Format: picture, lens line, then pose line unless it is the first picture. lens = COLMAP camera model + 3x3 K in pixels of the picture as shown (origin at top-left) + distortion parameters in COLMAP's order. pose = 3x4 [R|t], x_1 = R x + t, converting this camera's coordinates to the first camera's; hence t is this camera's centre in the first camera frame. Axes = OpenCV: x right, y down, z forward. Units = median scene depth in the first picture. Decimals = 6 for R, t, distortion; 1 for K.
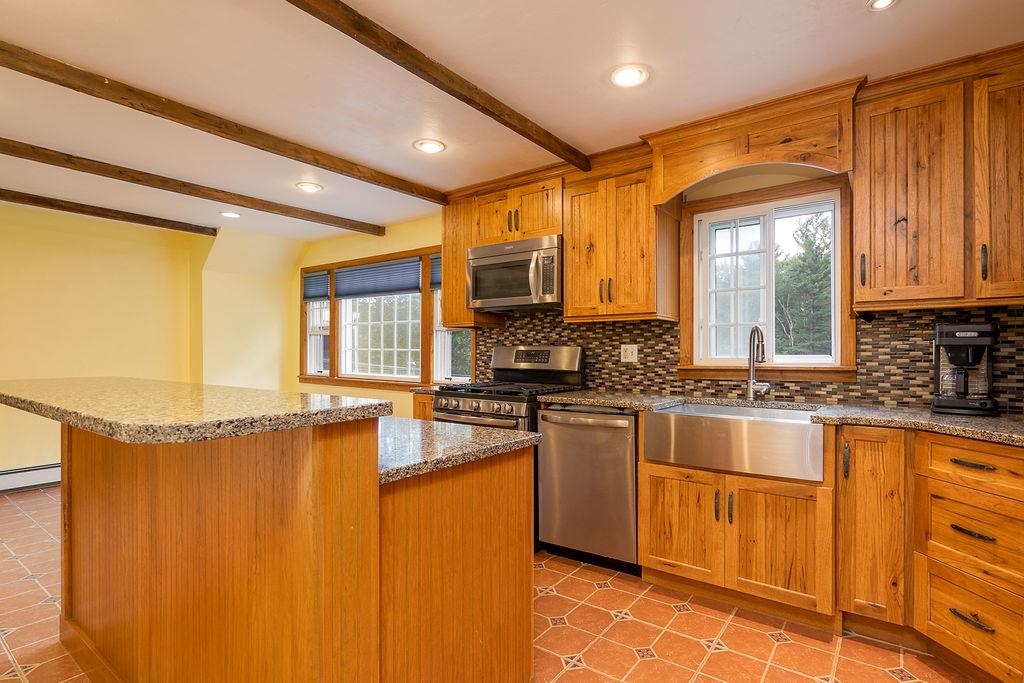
lens RADIAL K [[506.2, 0, 542.3], [0, 506.2, 351.0], [0, 0, 1]] dist [-0.021105, 0.000377]
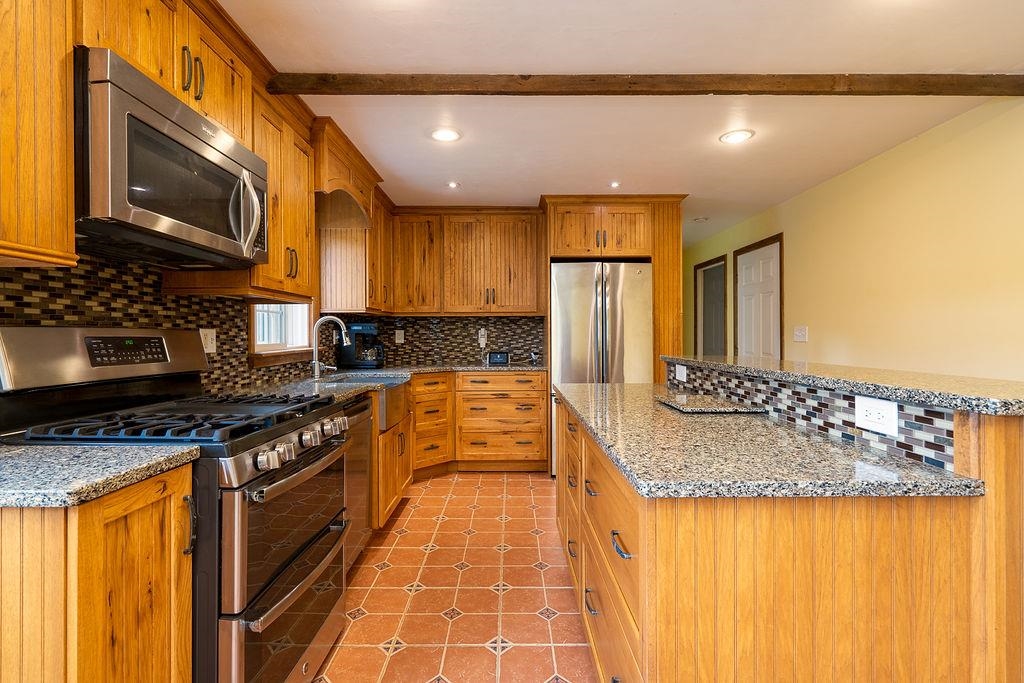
lens RADIAL K [[470.9, 0, 515.5], [0, 470.9, 336.4], [0, 0, 1]] dist [-0.008737, 0.001891]
pose [[-0.594336, -0.001640, 0.804215, -0.710233], [0.002009, 0.999992, 0.003523, -0.003730], [-0.804215, 0.003710, -0.594327, 1.186577]]
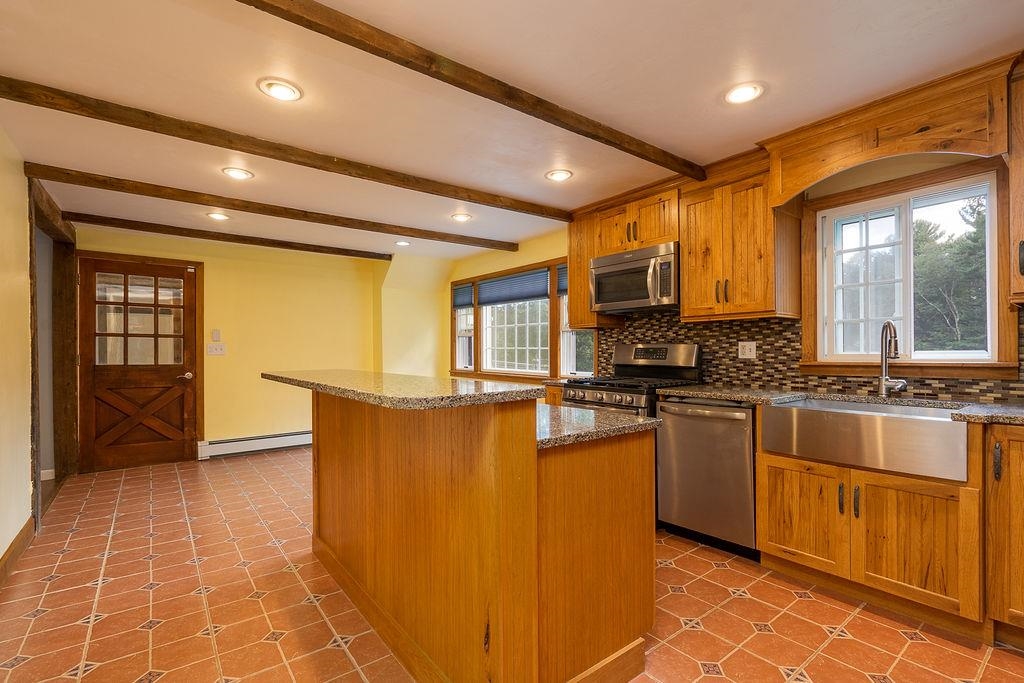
lens RADIAL K [[470.9, 0, 511.6], [0, 470.9, 350.6], [0, 0, 1]] dist [-0.008737, 0.001891]
pose [[0.954809, -0.006533, -0.297147, -0.005006], [0.007533, 0.999969, 0.002222, -0.000321], [0.297124, -0.004360, 0.954829, -0.080413]]
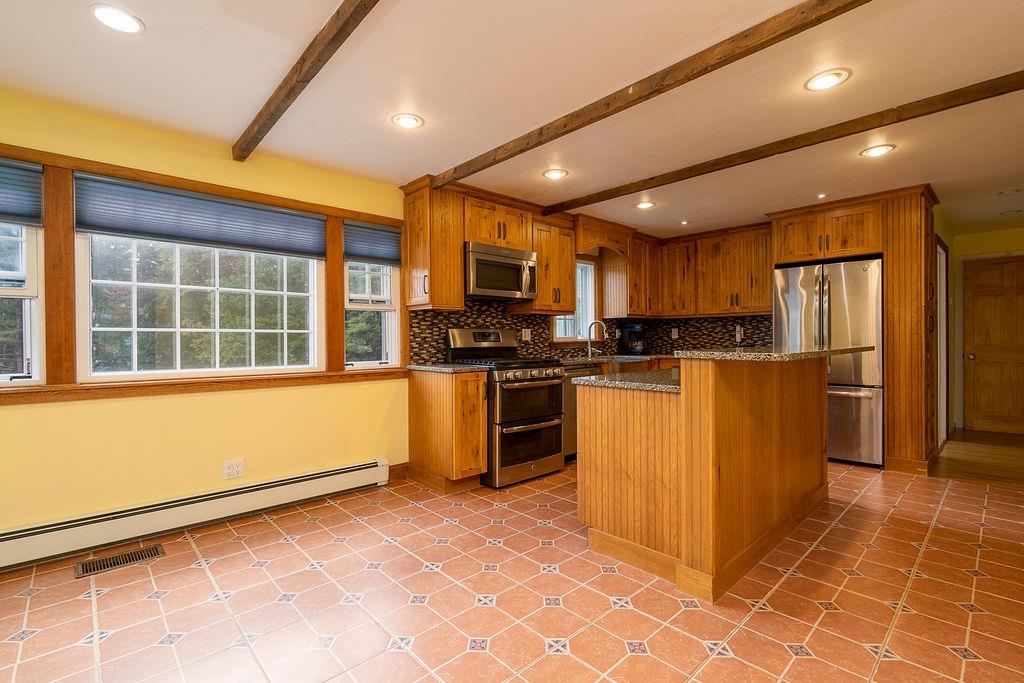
lens RADIAL K [[470.9, 0, 506.6], [0, 470.9, 339.4], [0, 0, 1]] dist [-0.008737, 0.001891]
pose [[0.201374, -0.005873, 0.979497, -1.424462], [0.006806, 0.999966, 0.004597, 0.013940], [-0.979491, 0.005741, 0.201407, 0.873207]]
